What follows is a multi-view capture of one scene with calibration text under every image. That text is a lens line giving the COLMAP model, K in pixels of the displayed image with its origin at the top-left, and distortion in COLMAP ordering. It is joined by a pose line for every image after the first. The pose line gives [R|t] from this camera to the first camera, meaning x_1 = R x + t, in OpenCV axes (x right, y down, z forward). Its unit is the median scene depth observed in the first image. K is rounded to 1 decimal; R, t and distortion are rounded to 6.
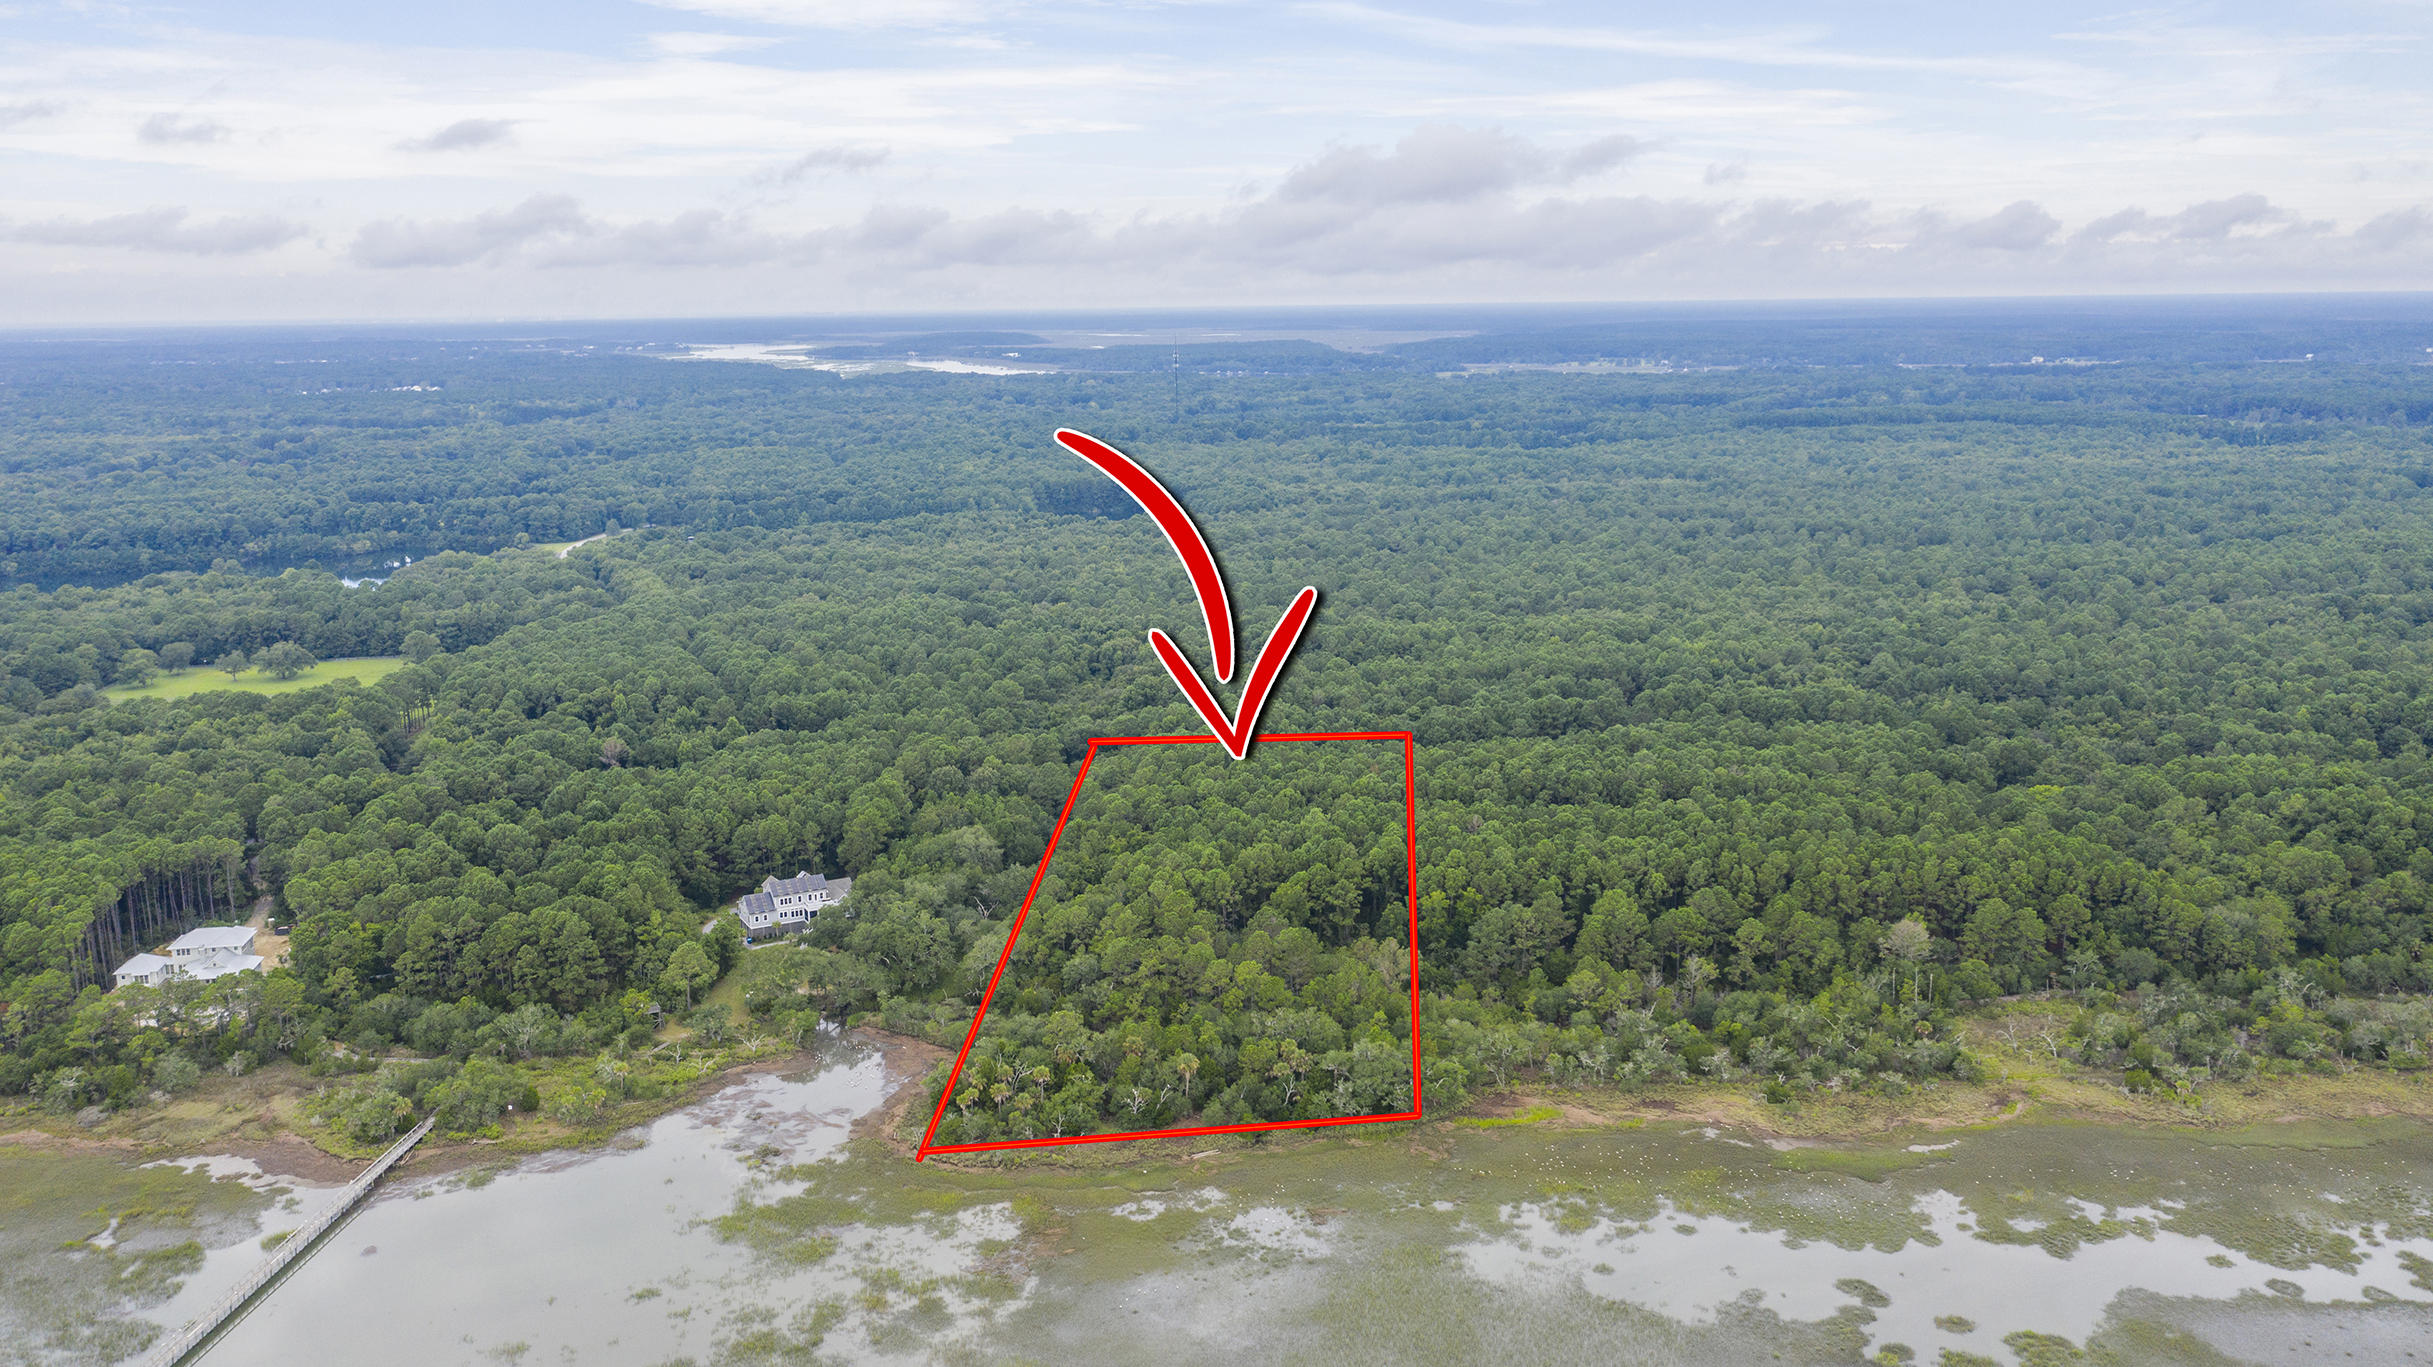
lens RADIAL K [[1943.8, 0, 1211.4], [0, 1943.8, 689.3], [0, 0, 1]] dist [0.000286, 0.003242]
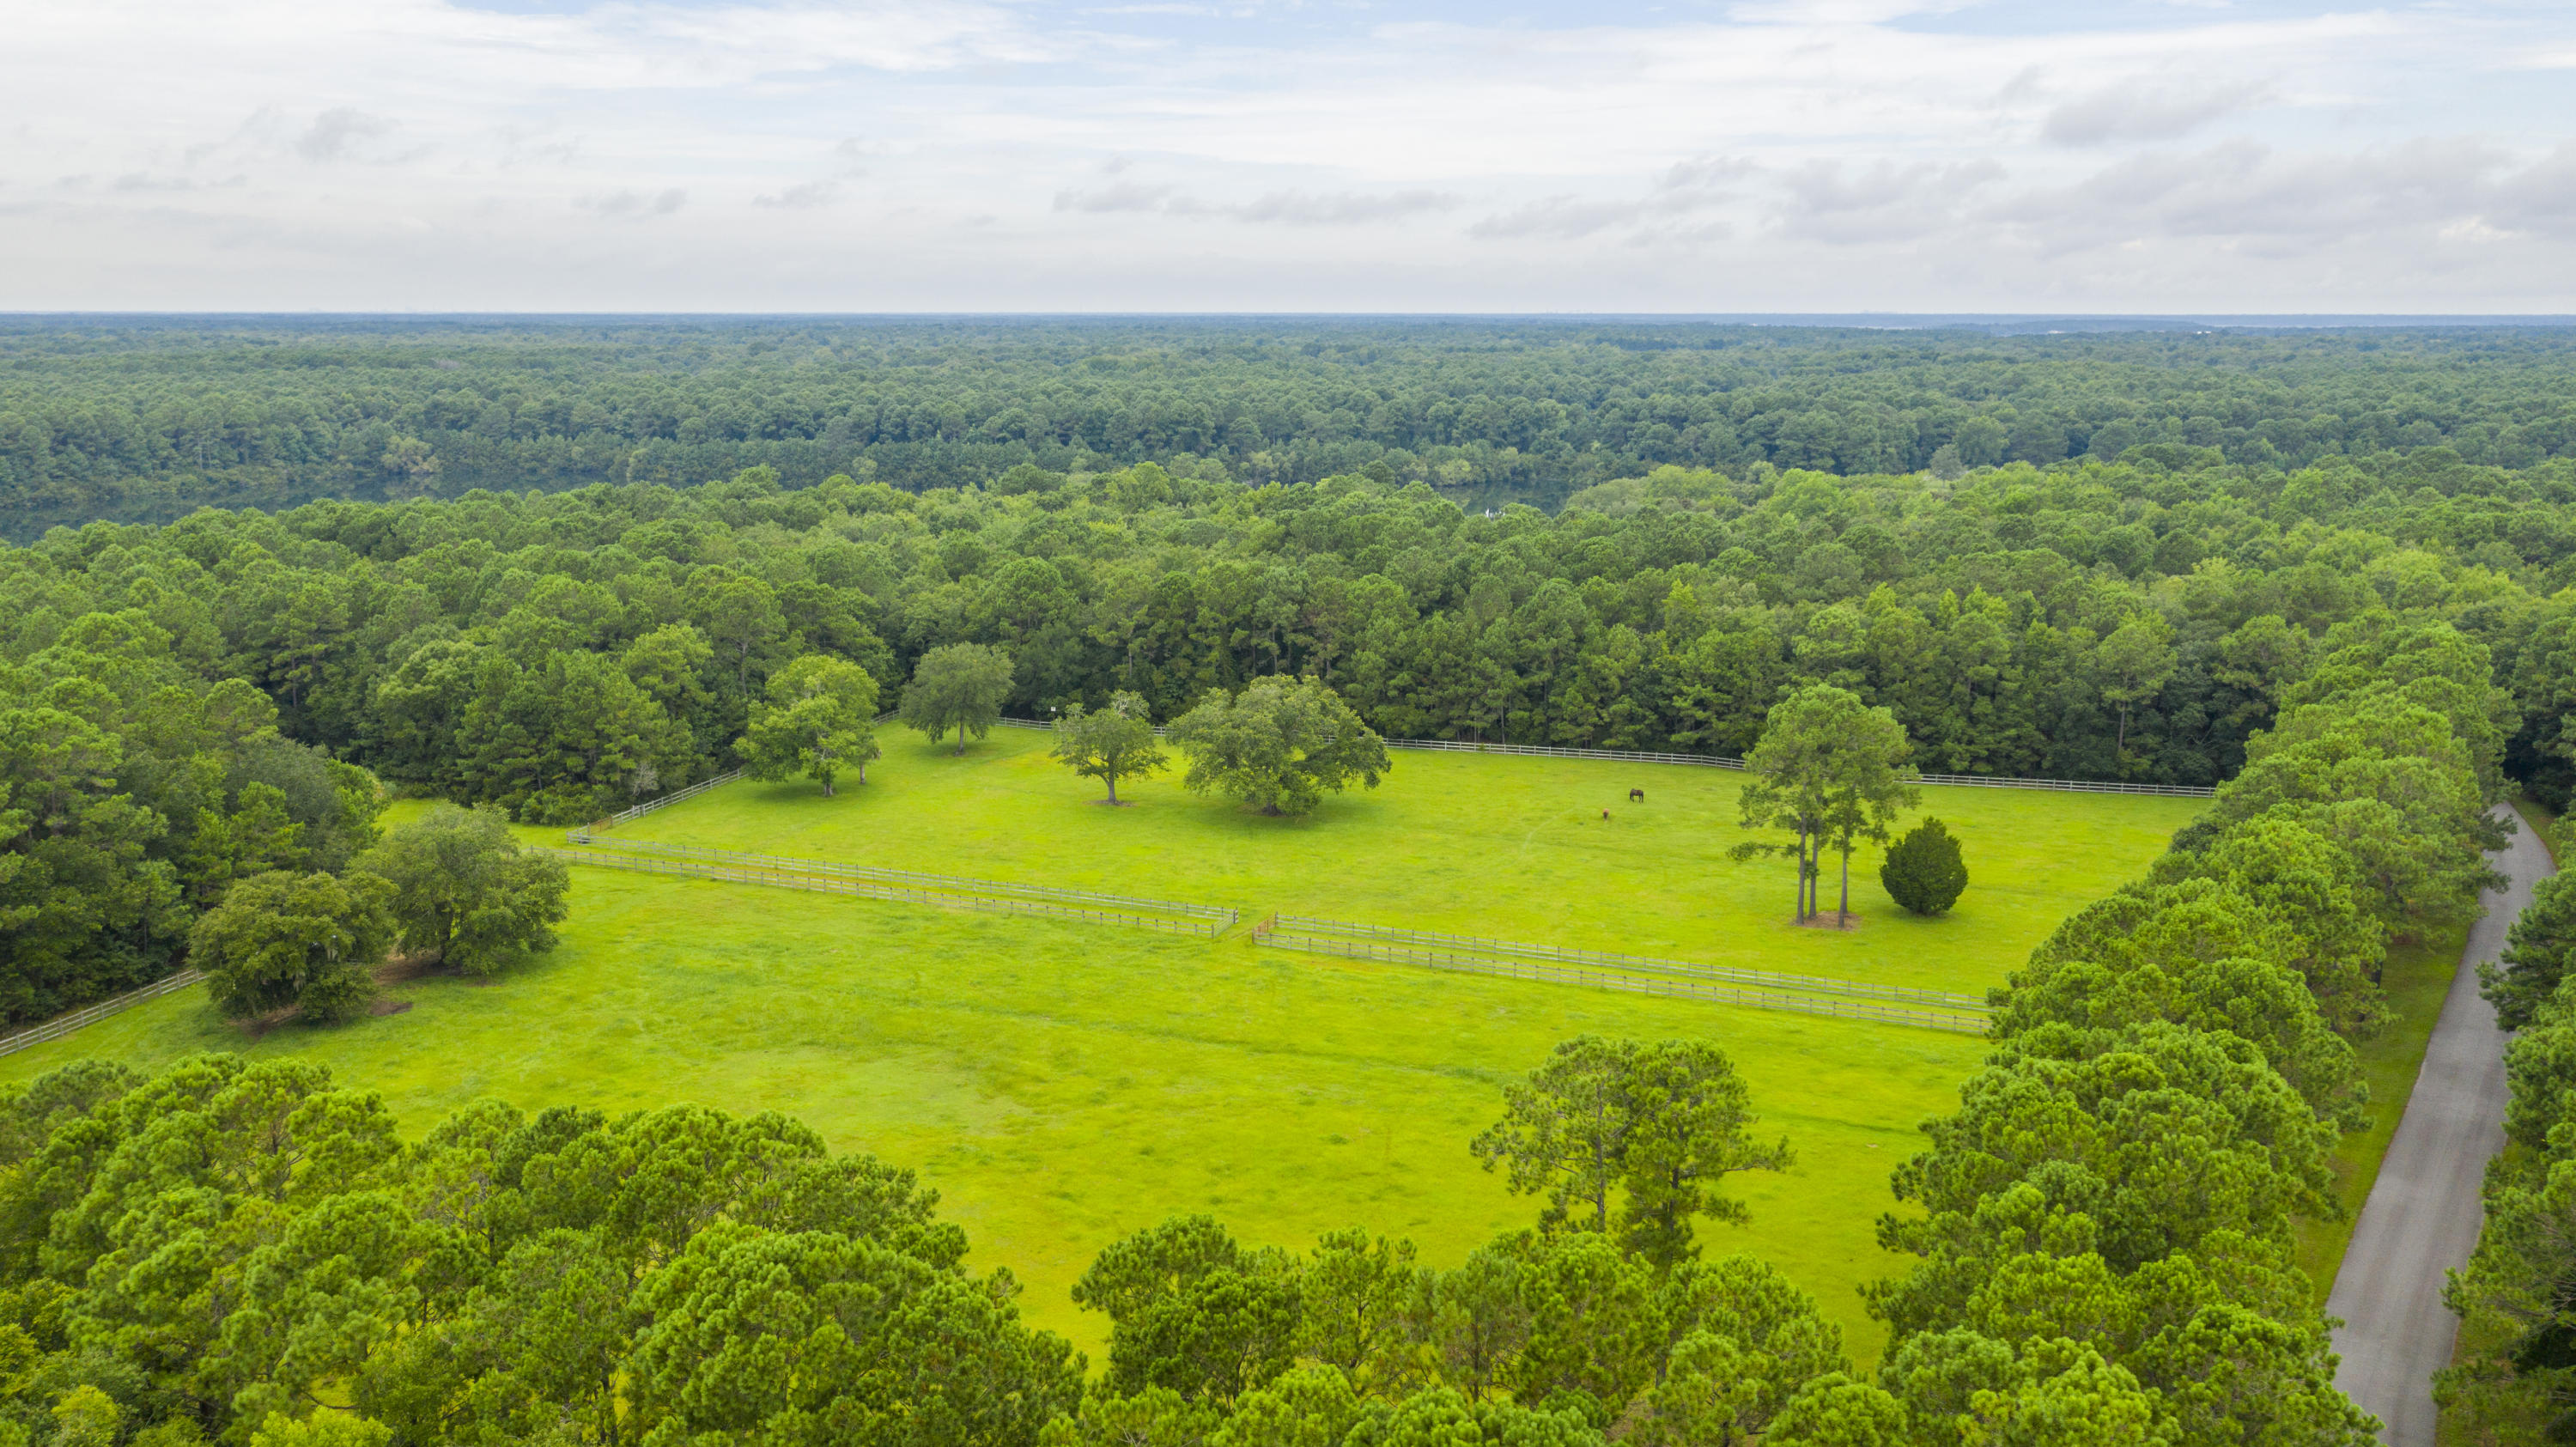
lens RADIAL K [[2058.2, 0, 1275.7], [0, 2058.2, 722.4], [0, 0, 1]] dist [0.000286, 0.003242]
pose [[0.892641, 0.102684, -0.438917, -0.655387], [-0.101806, 0.994475, 0.025609, -0.046650], [0.439122, 0.021825, 0.898162, 1.381837]]
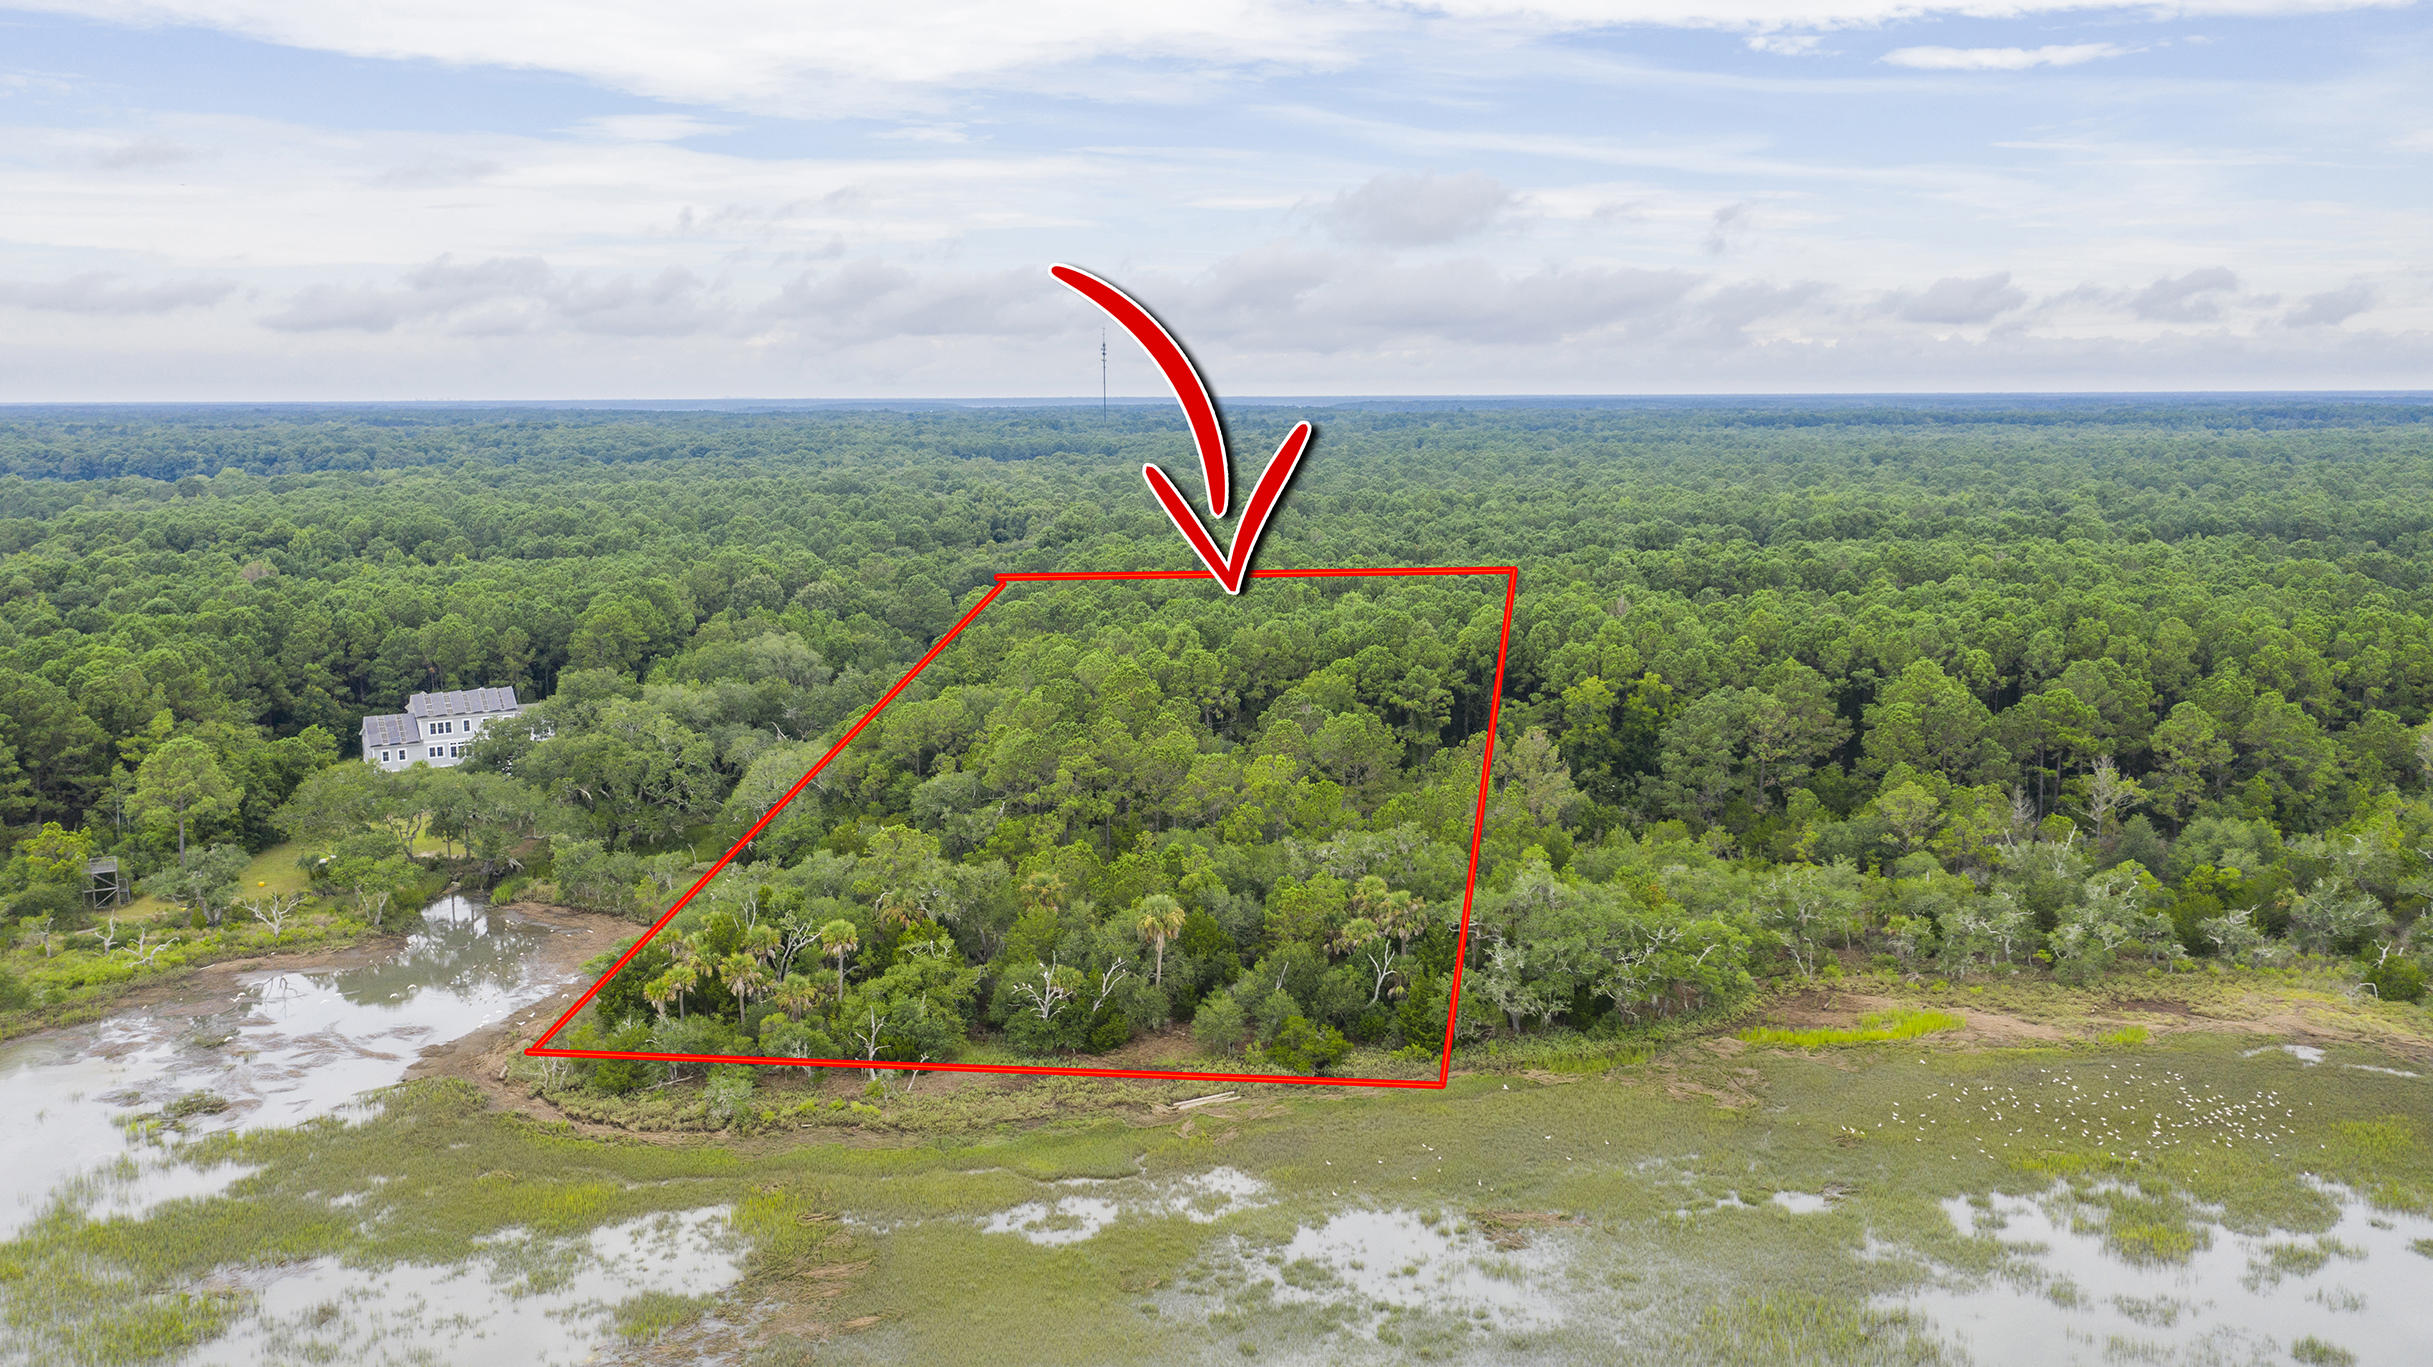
lens RADIAL K [[1943.8, 0, 1209.8], [0, 1943.8, 686.9], [0, 0, 1]] dist [0.000286, 0.003242]
pose [[0.999223, 0.002038, 0.039364, -0.015866], [-0.000088, 0.998776, -0.049462, 0.136375], [-0.039417, 0.049420, 0.998000, 0.454620]]
